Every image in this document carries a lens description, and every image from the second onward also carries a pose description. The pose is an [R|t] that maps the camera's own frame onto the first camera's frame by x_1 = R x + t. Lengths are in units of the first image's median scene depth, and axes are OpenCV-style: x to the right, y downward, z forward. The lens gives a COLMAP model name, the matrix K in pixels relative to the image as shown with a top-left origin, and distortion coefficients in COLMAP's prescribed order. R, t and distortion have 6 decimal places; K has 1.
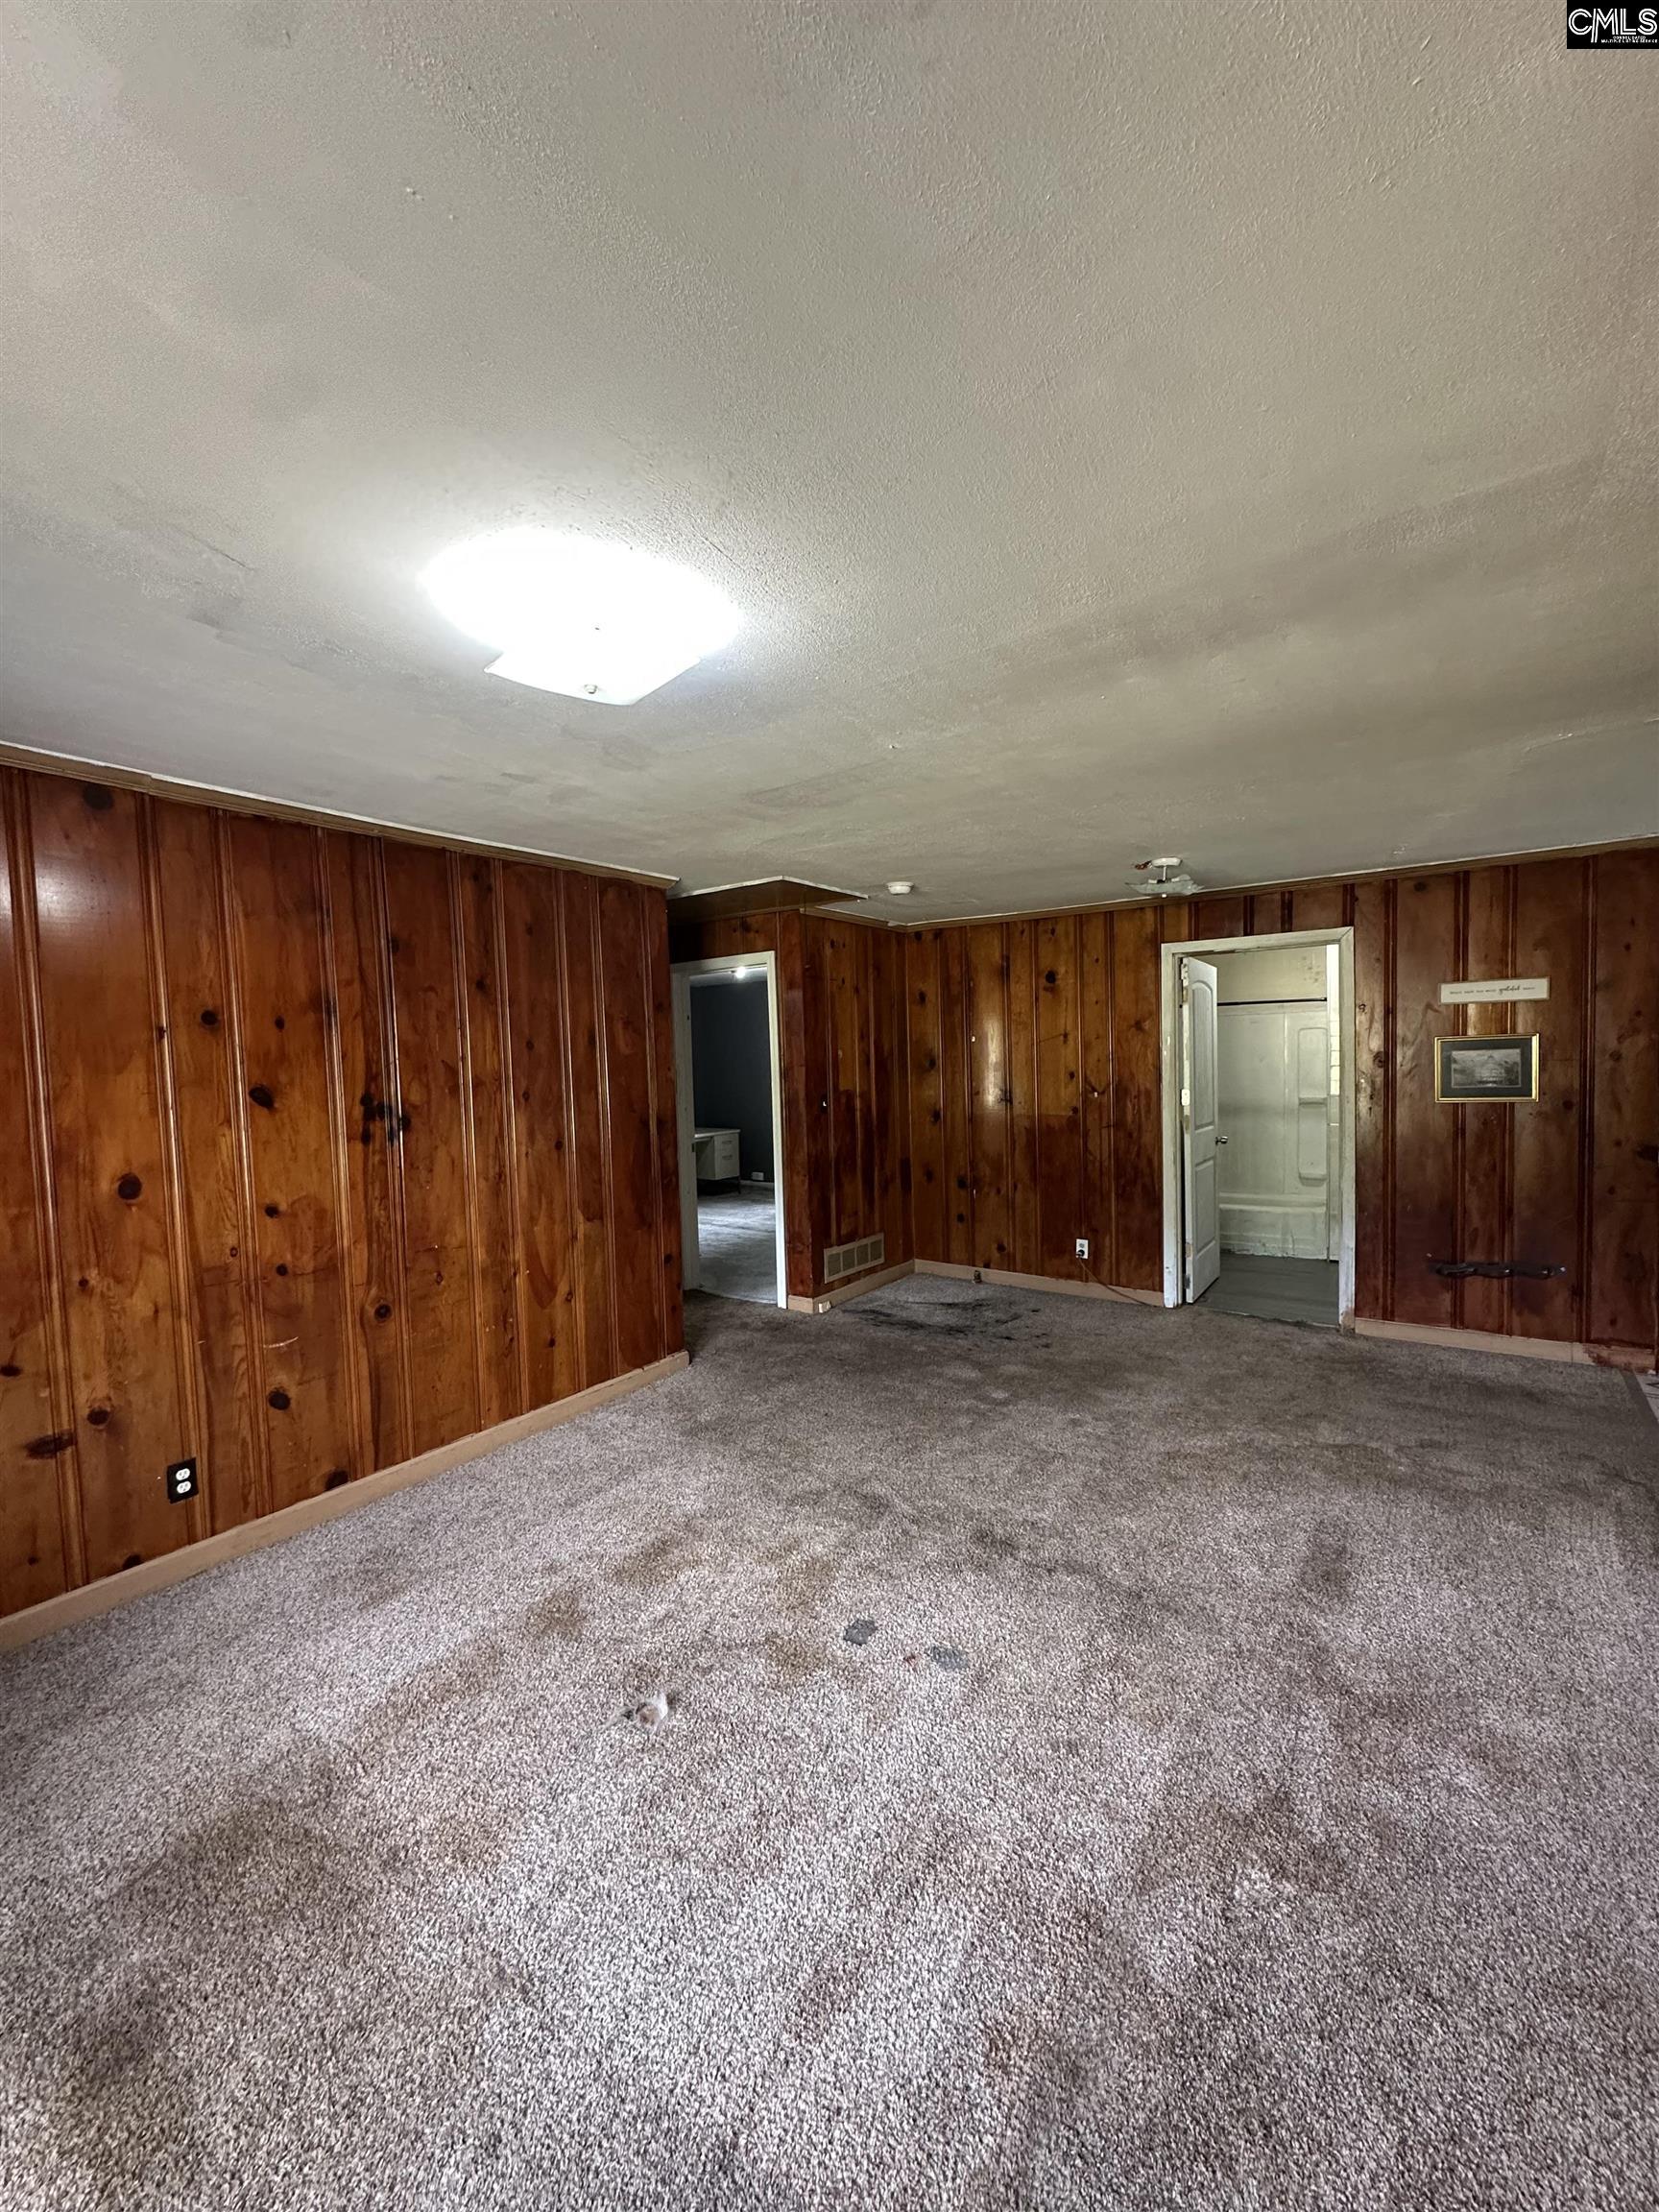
lens RADIAL K [[881.9, 0, 830.9], [0, 881.9, 1104.1], [0, 0, 1]] dist [-0.003425, 0.000079]
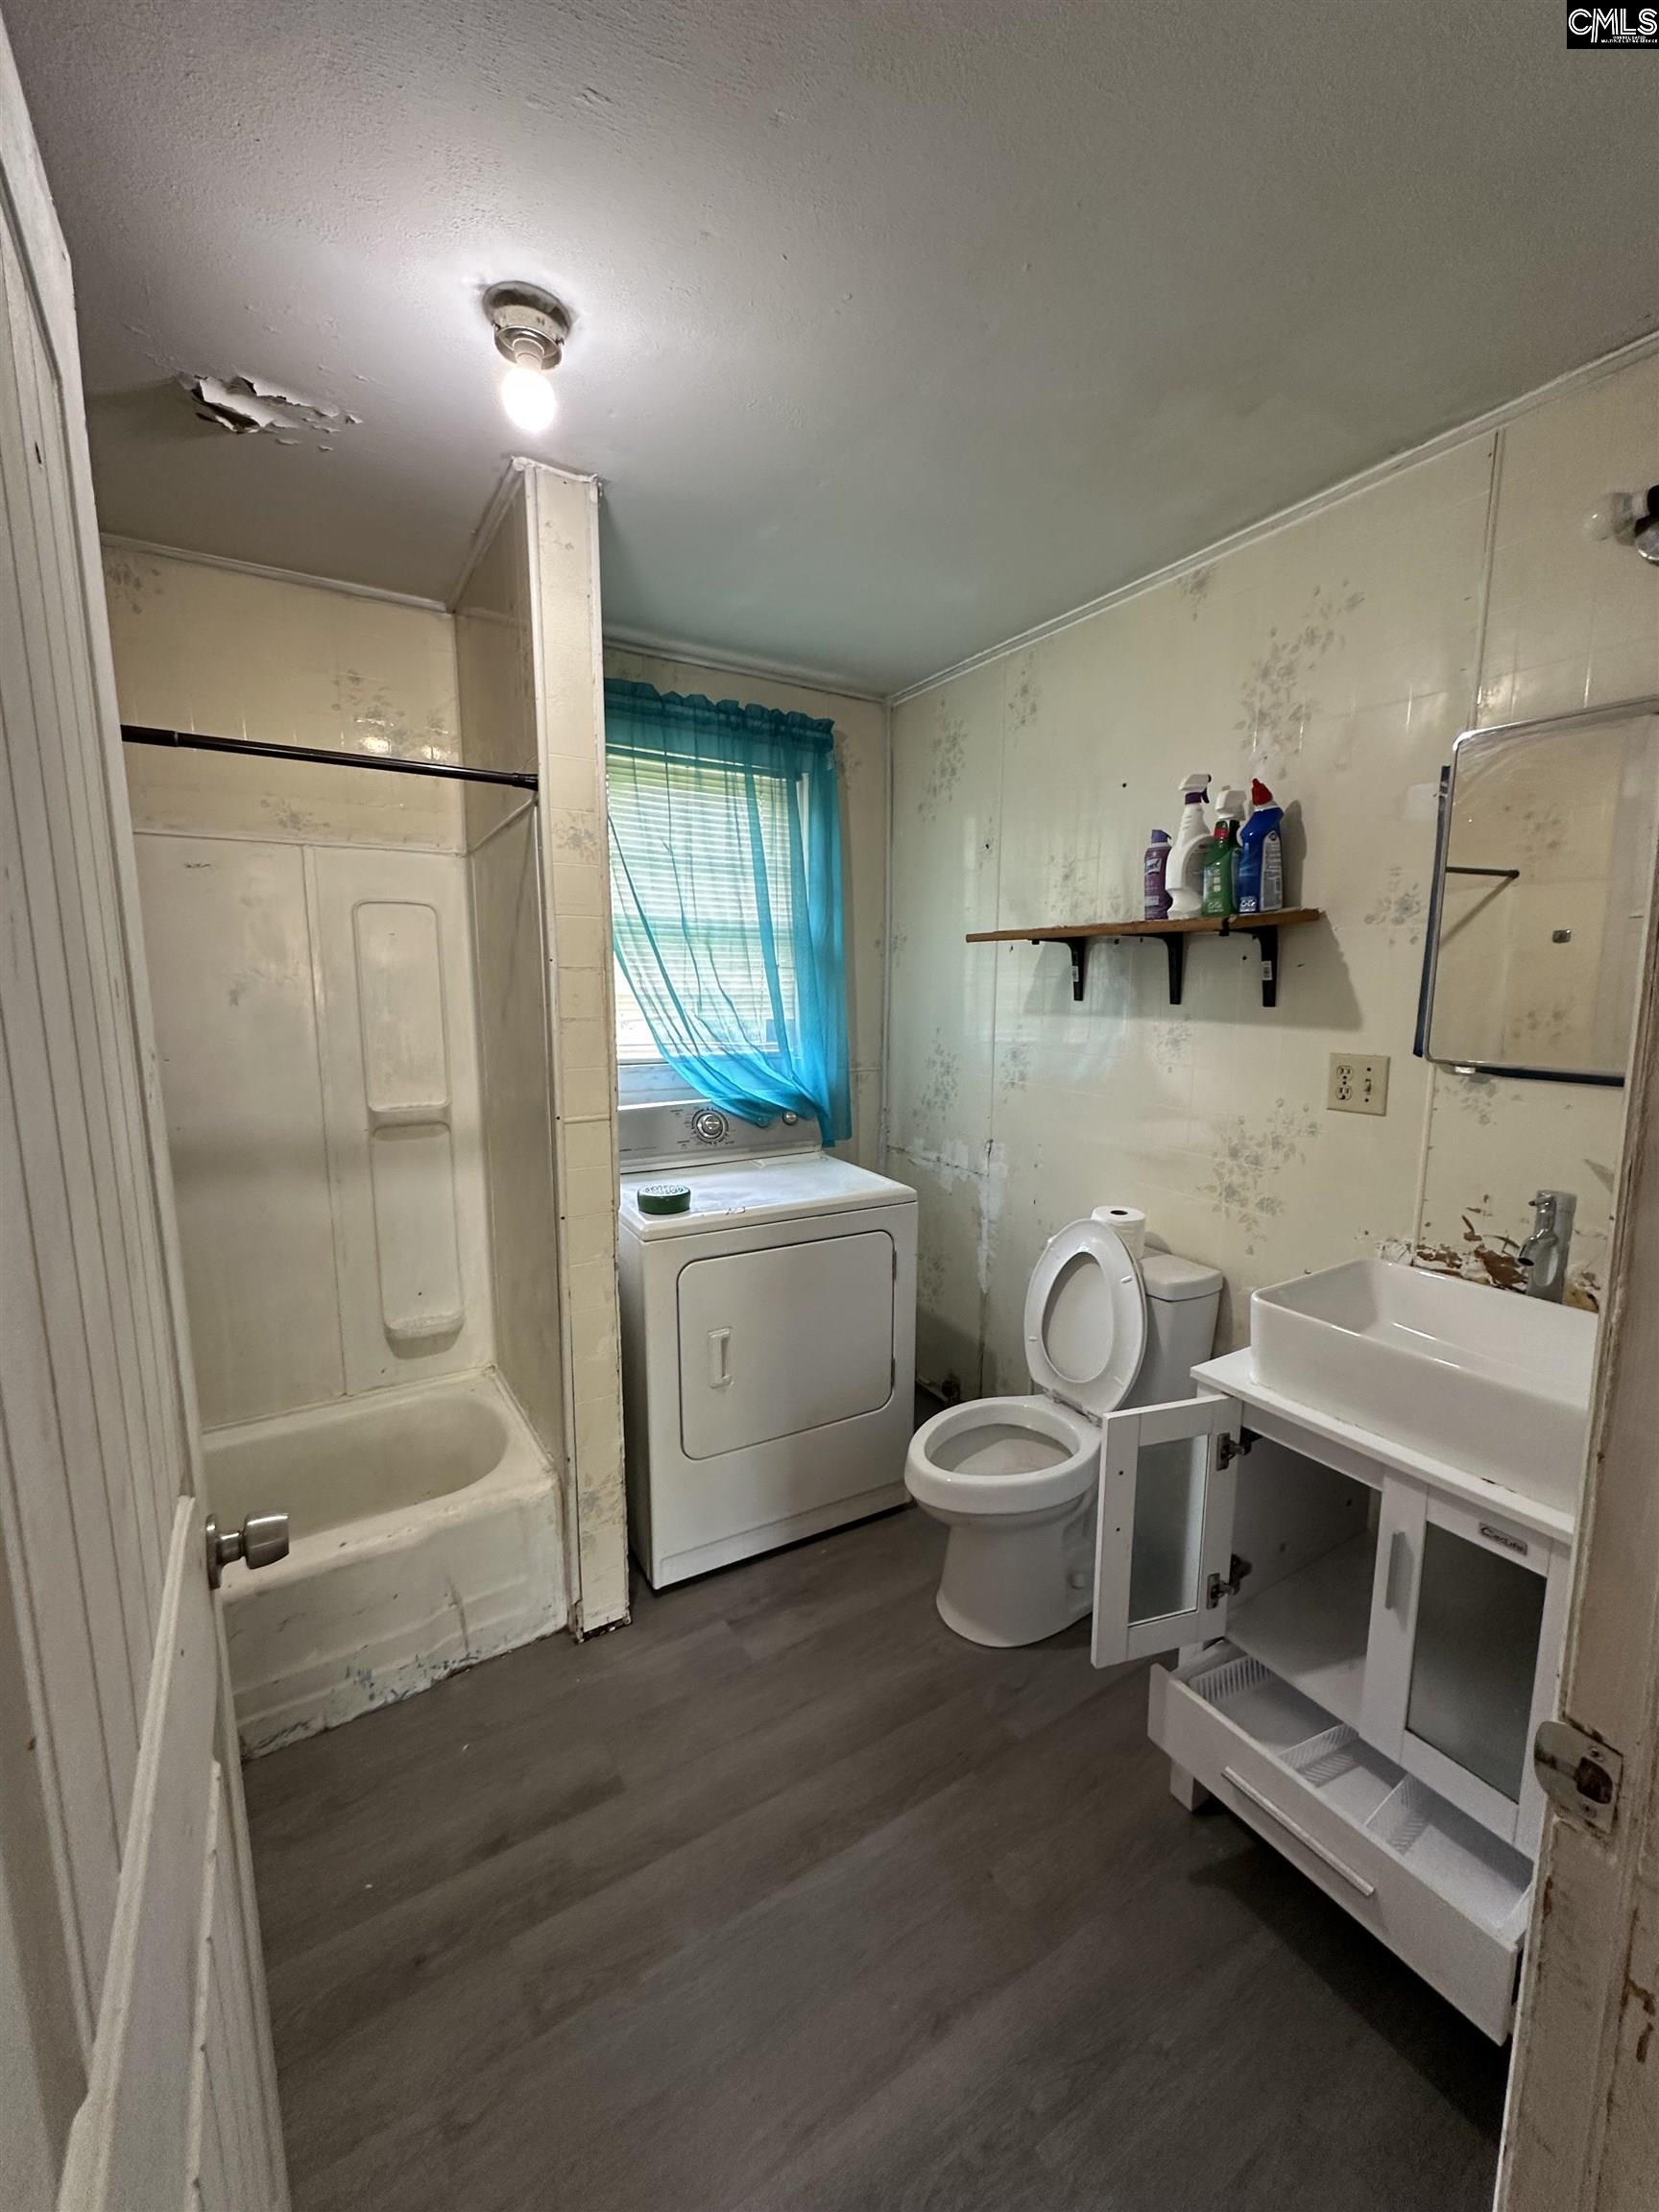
lens RADIAL K [[881.9, 0, 829.0], [0, 881.9, 1104.1], [0, 0, 1]] dist [-0.003425, 0.000079]
pose [[0.383678, -0.100817, 0.917947, 0.293281], [0.036794, 0.994902, 0.093890, -0.034580], [-0.922734, -0.002248, 0.385432, 0.711428]]
